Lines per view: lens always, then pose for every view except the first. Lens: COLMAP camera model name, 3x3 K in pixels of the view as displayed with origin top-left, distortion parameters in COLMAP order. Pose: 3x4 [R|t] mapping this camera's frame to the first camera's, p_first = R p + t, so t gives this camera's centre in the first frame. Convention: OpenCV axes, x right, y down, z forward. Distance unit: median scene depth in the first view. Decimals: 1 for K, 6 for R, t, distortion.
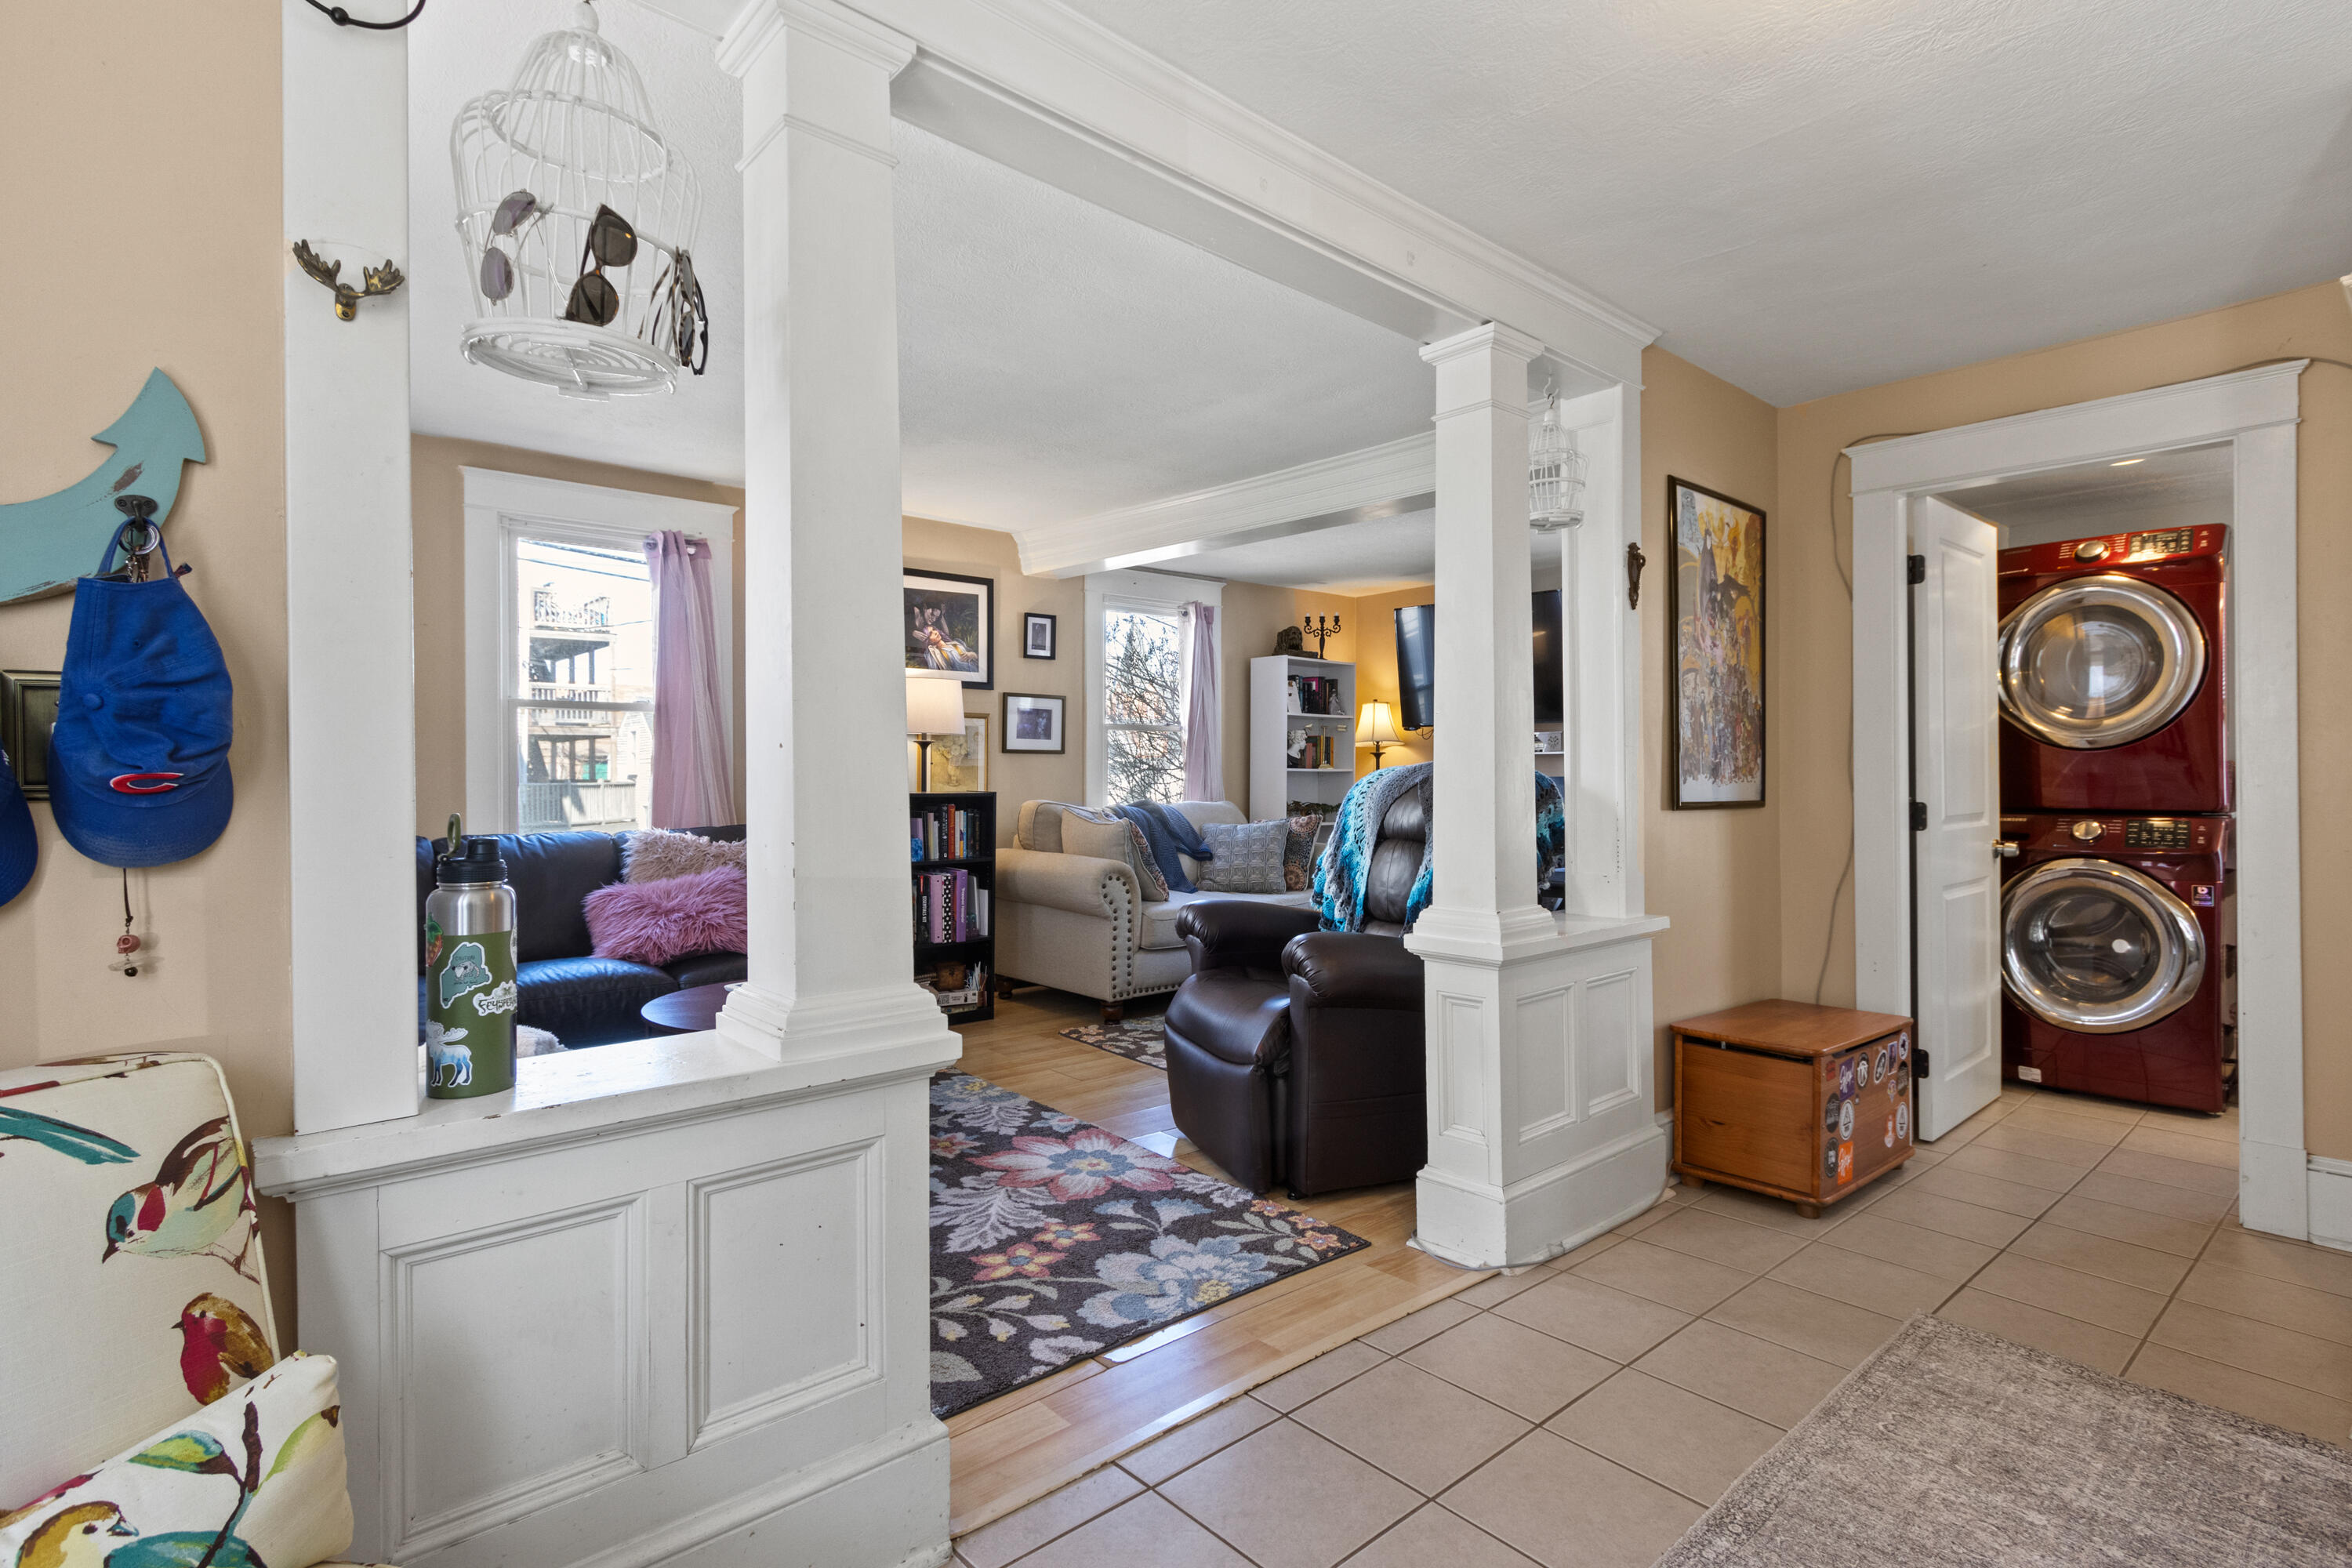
lens RADIAL K [[1142.5, 0, 1169.7], [0, 1142.5, 776.0], [0, 0, 1]] dist [0.000822, 0.000075]
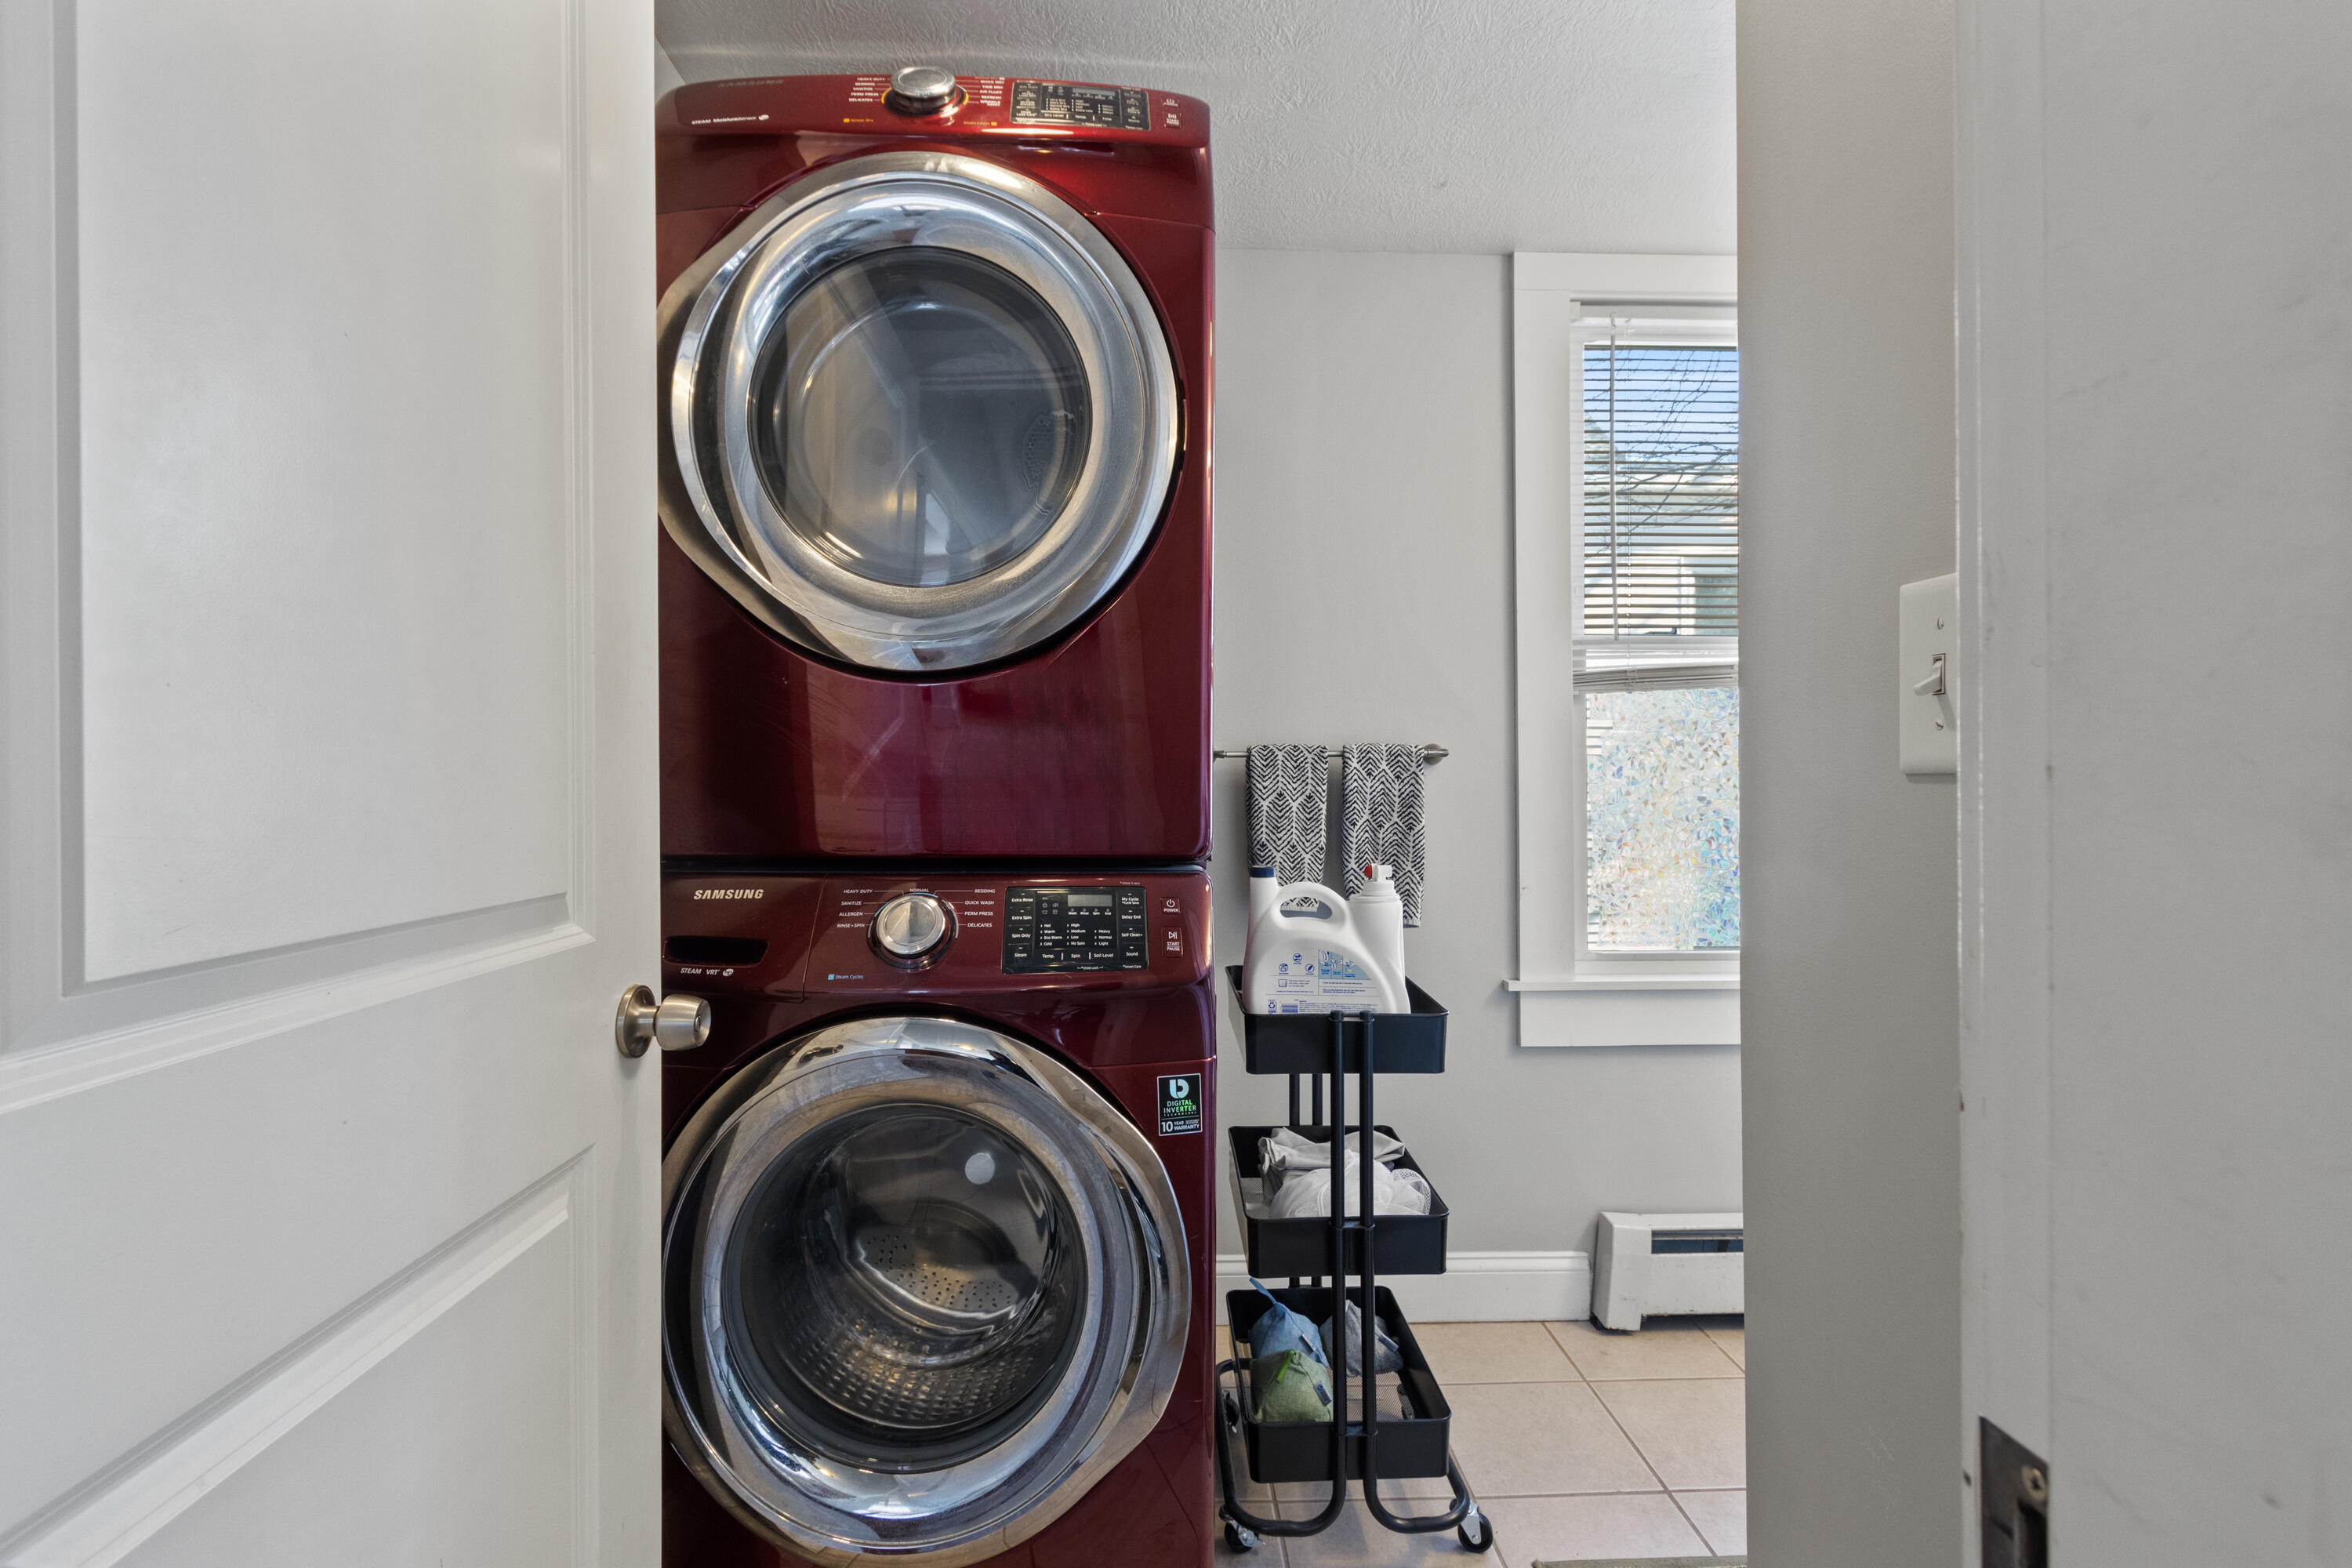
lens RADIAL K [[1142.5, 0, 1169.7], [0, 1142.5, 776.0], [0, 0, 1]] dist [0.000822, 0.000075]
pose [[0.635469, 0.008589, 0.772079, 0.620159], [-0.001486, 0.999950, -0.009901, 0.008731], [-0.772125, 0.005145, 0.635450, 0.764717]]
